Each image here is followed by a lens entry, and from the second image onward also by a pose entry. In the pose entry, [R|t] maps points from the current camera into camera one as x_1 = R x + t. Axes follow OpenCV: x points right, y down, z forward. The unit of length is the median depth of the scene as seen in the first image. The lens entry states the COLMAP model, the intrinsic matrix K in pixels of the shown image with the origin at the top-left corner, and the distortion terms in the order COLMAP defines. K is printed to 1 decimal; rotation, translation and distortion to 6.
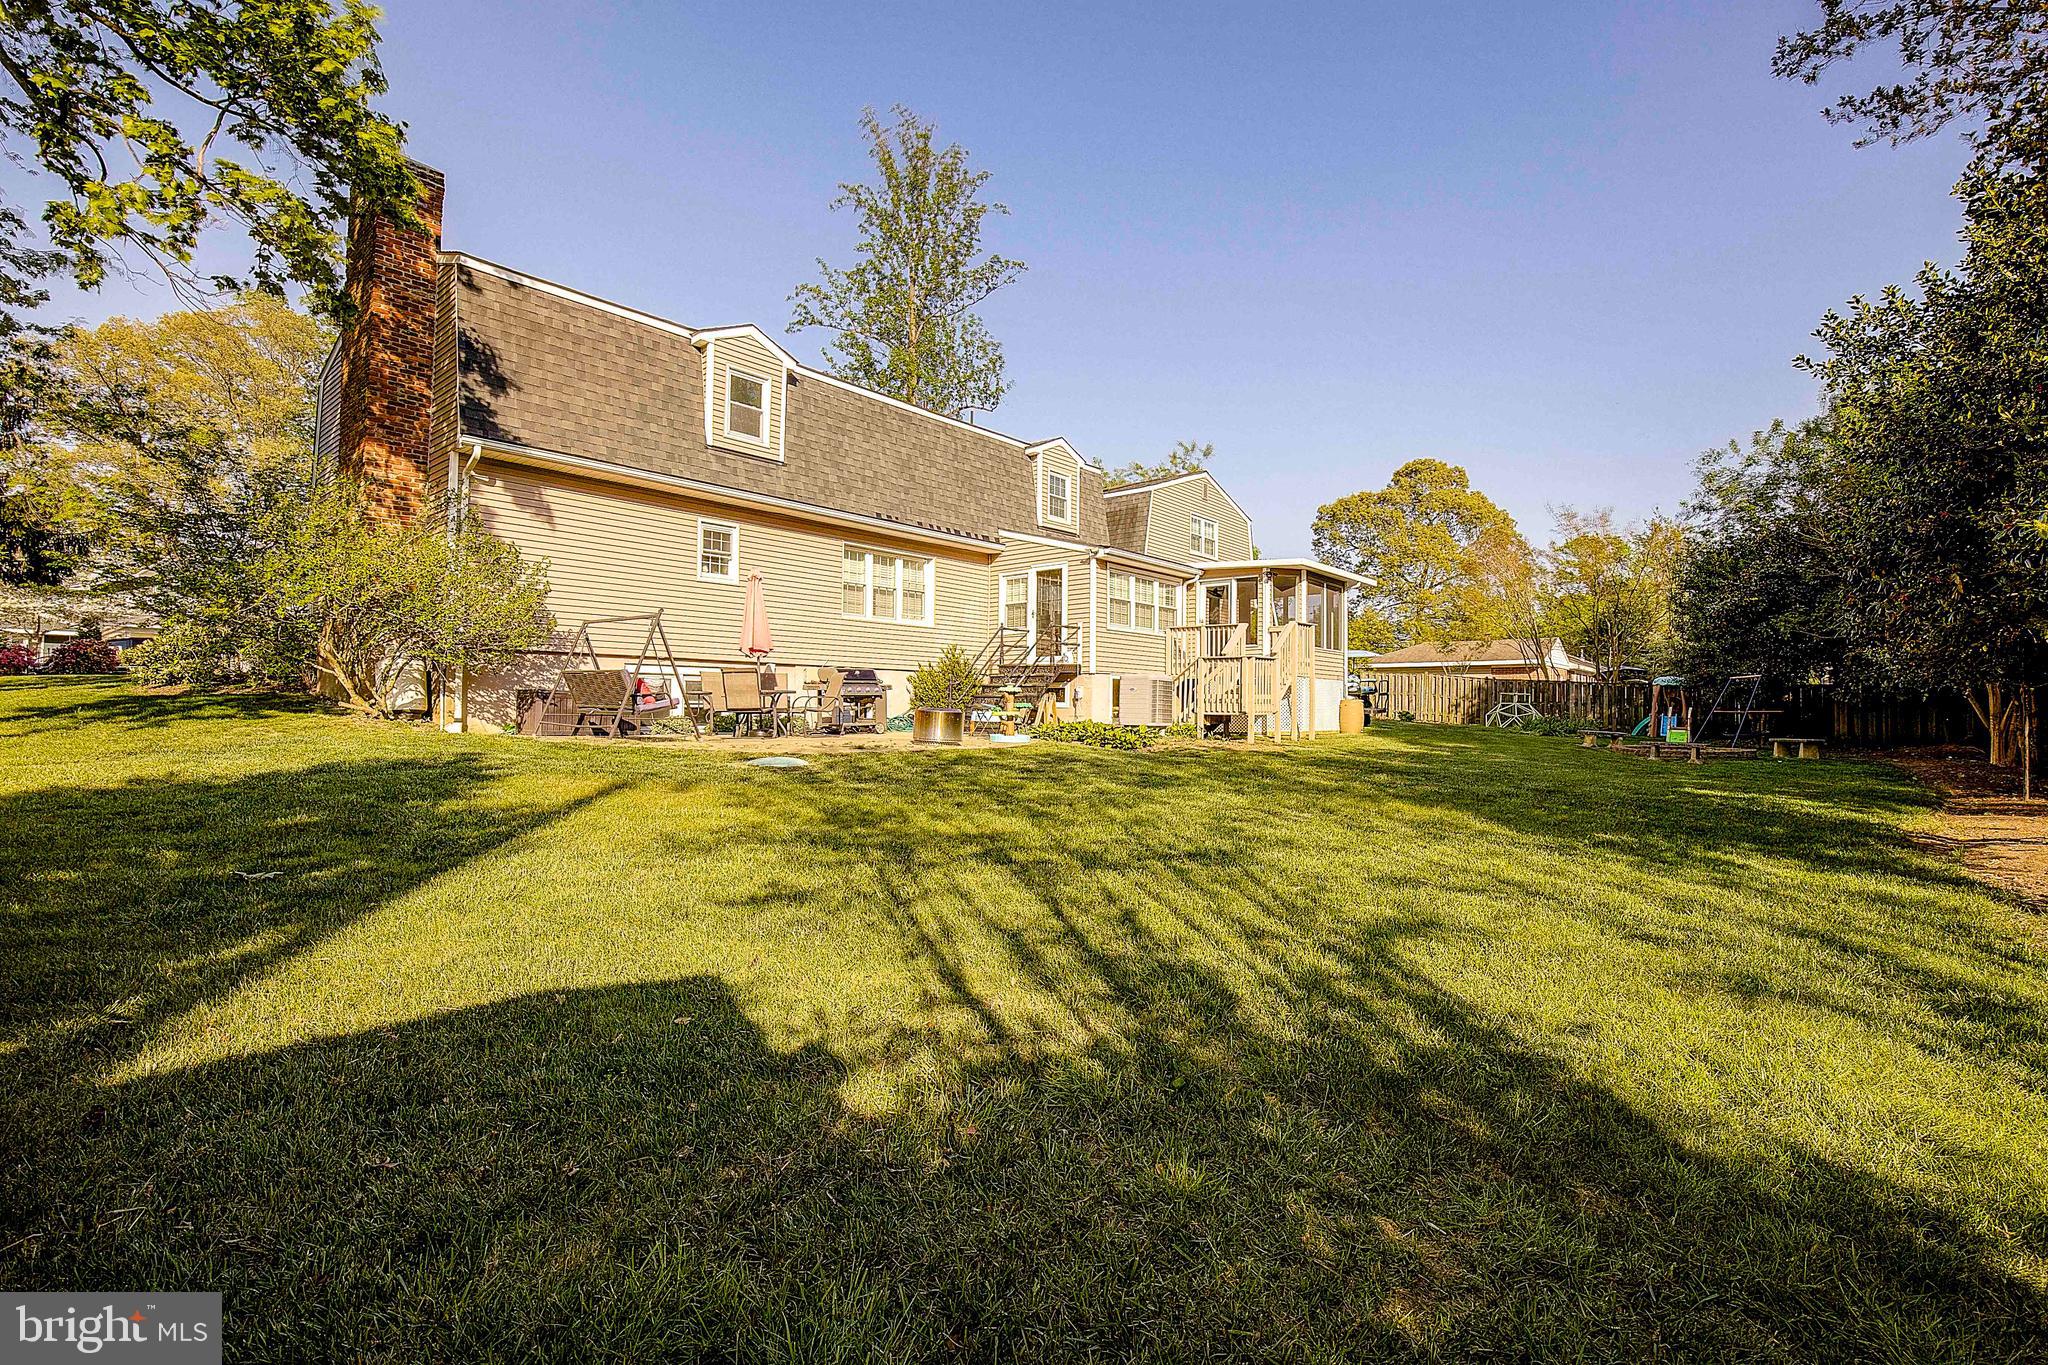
lens RADIAL K [[937.7, 0, 1049.4], [0, 937.7, 685.9], [0, 0, 1]] dist [-0.036898, 0.009351]
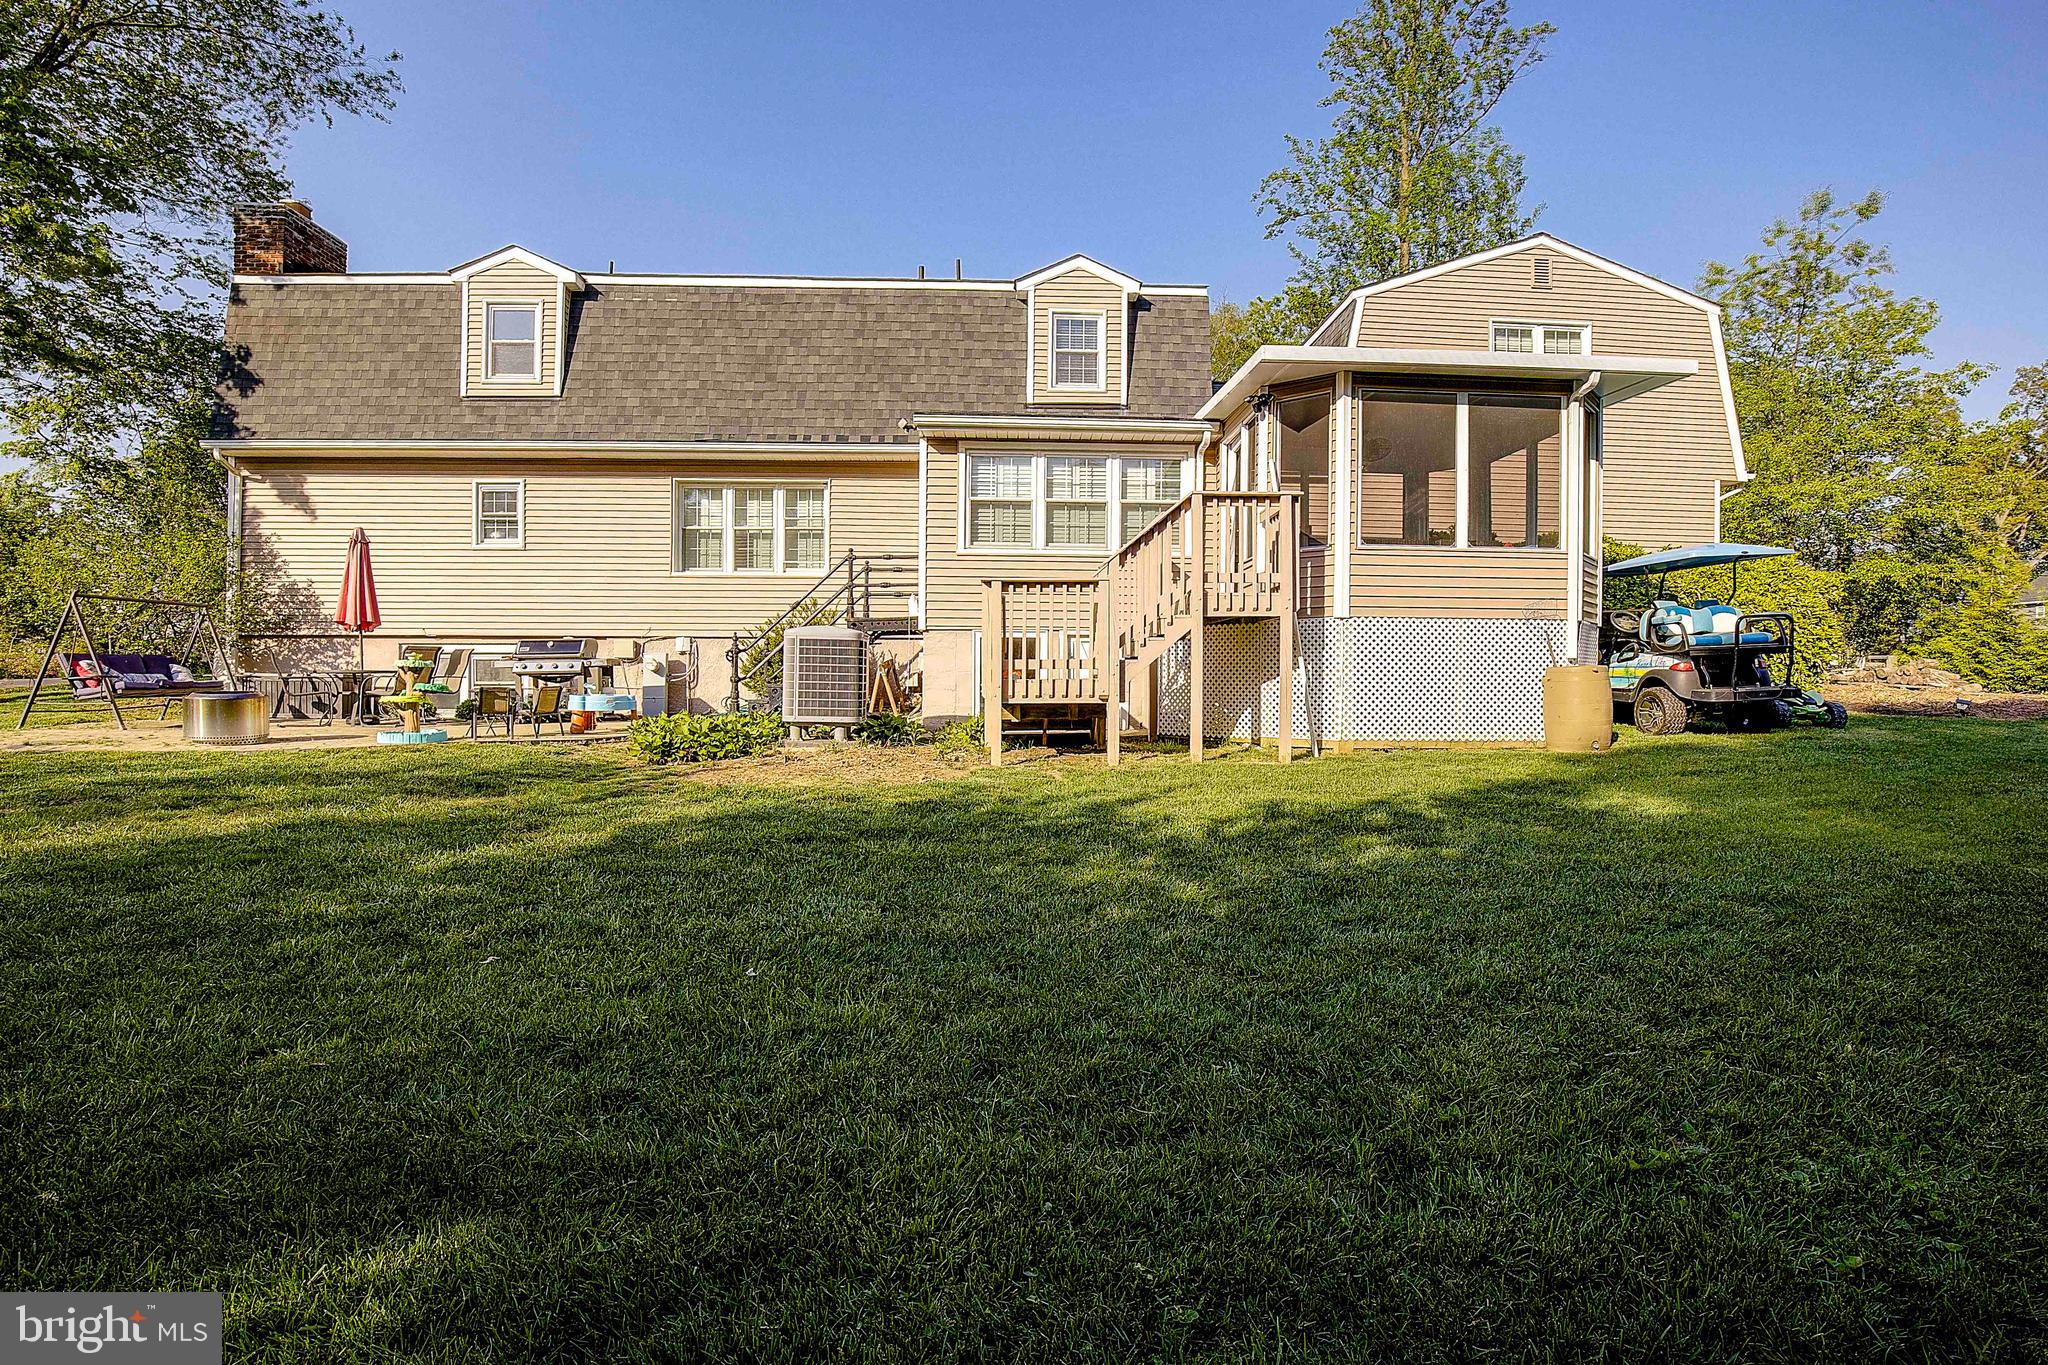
lens RADIAL K [[937.7, 0, 1049.4], [0, 937.7, 685.9], [0, 0, 1]] dist [-0.036898, 0.009351]
pose [[0.663878, -0.008702, -0.747790, 0.643490], [0.019497, 0.999794, 0.005675, 0.024194], [0.747587, -0.018347, 0.663911, 0.796287]]
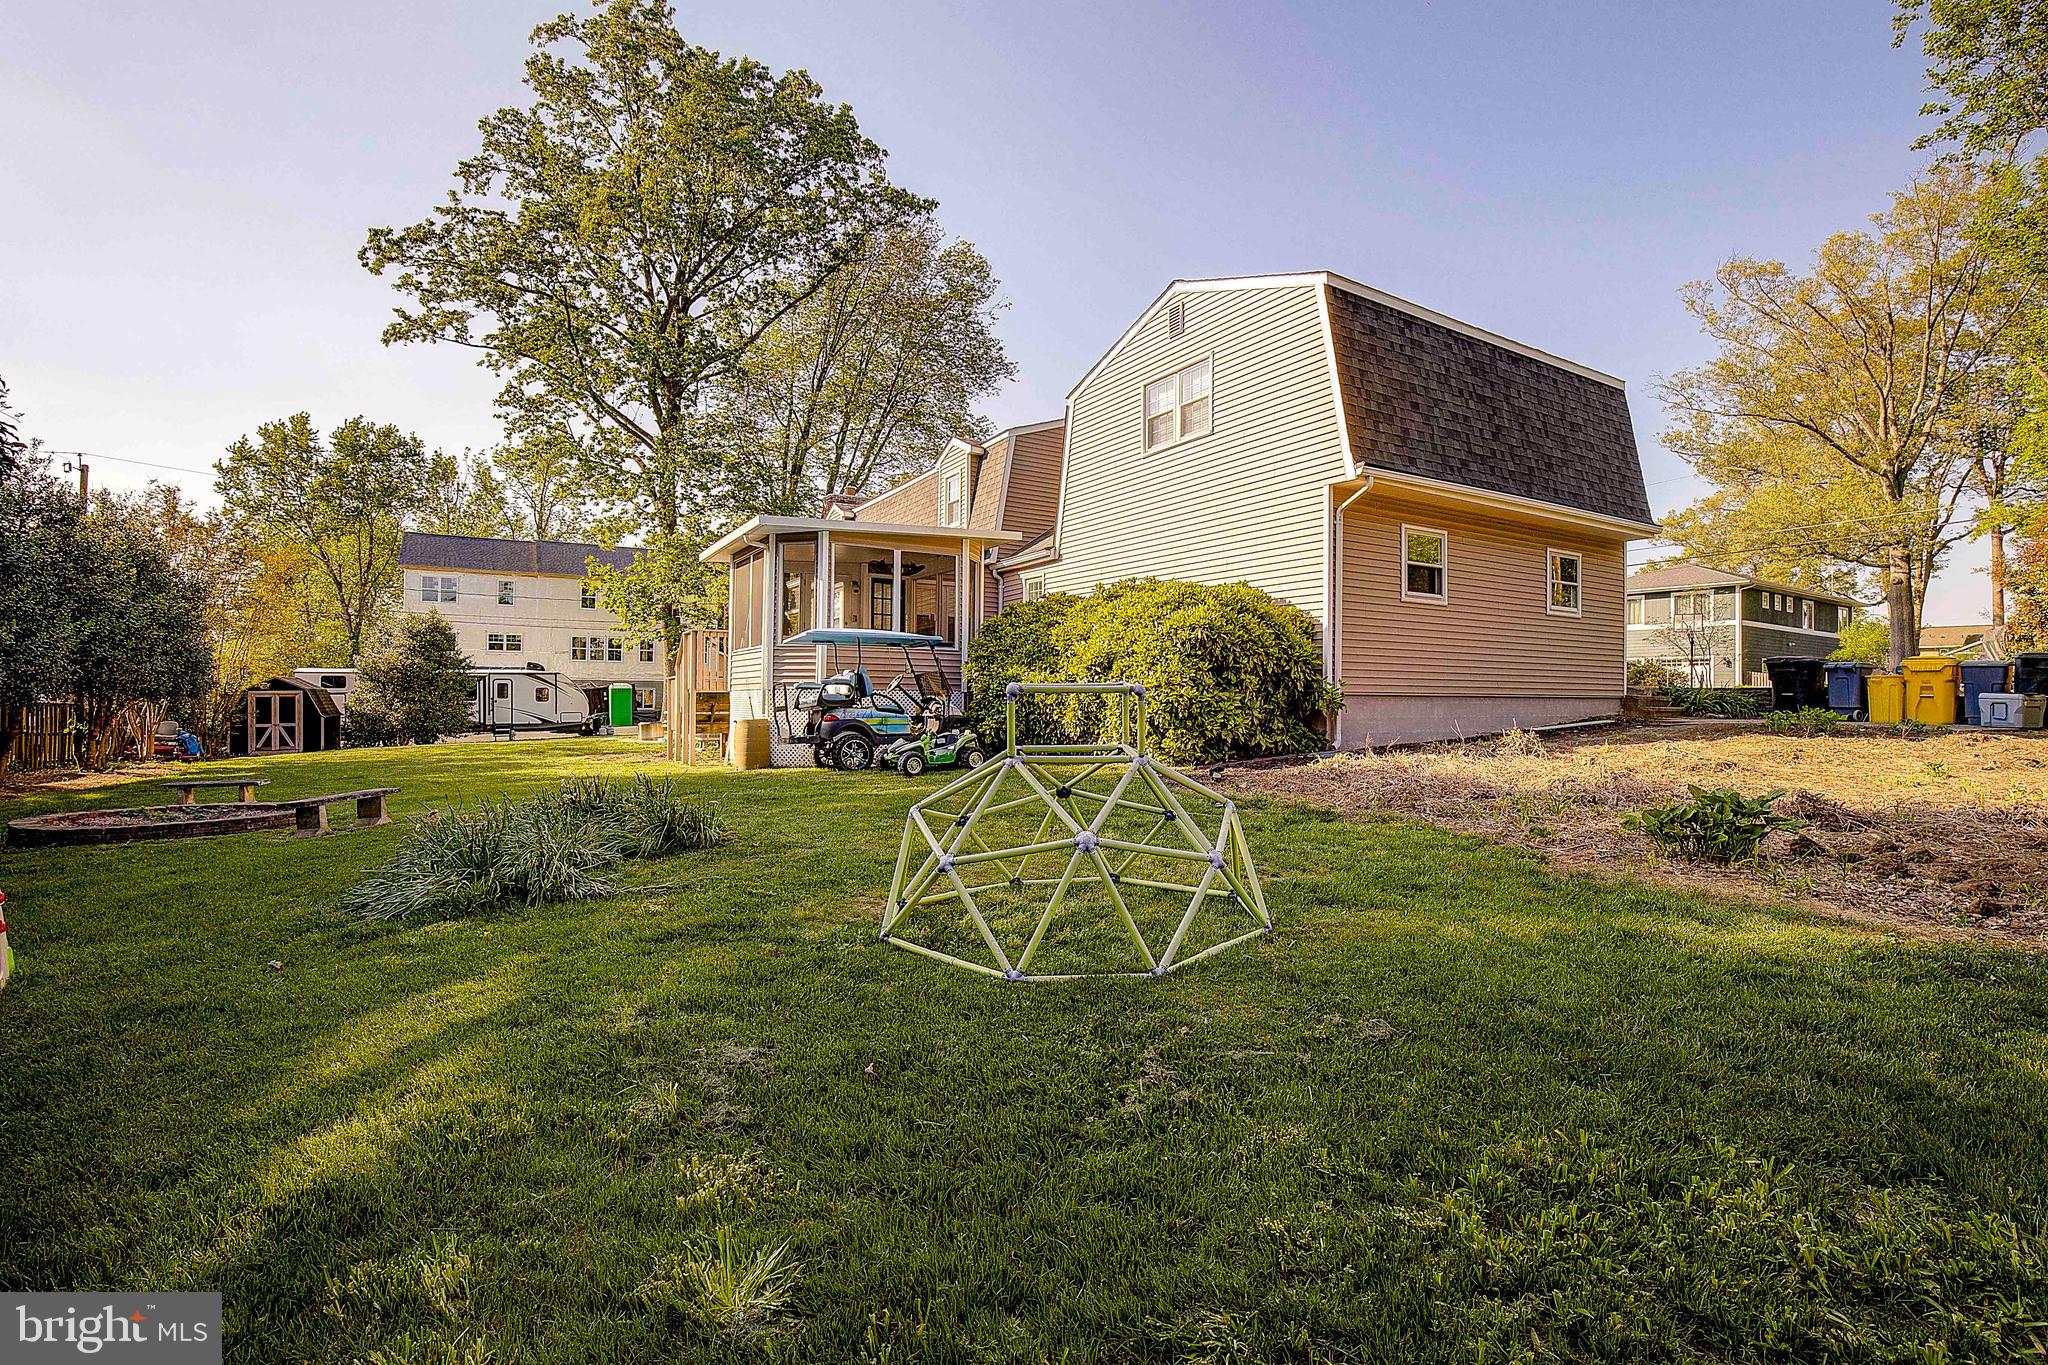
lens RADIAL K [[937.7, 0, 1049.4], [0, 937.7, 685.9], [0, 0, 1]] dist [-0.036898, 0.009351]
pose [[-0.332151, -0.042672, -0.942261, 1.160677], [-0.004961, 0.999041, -0.043495, 0.027288], [0.943213, -0.009772, -0.332044, 1.933196]]
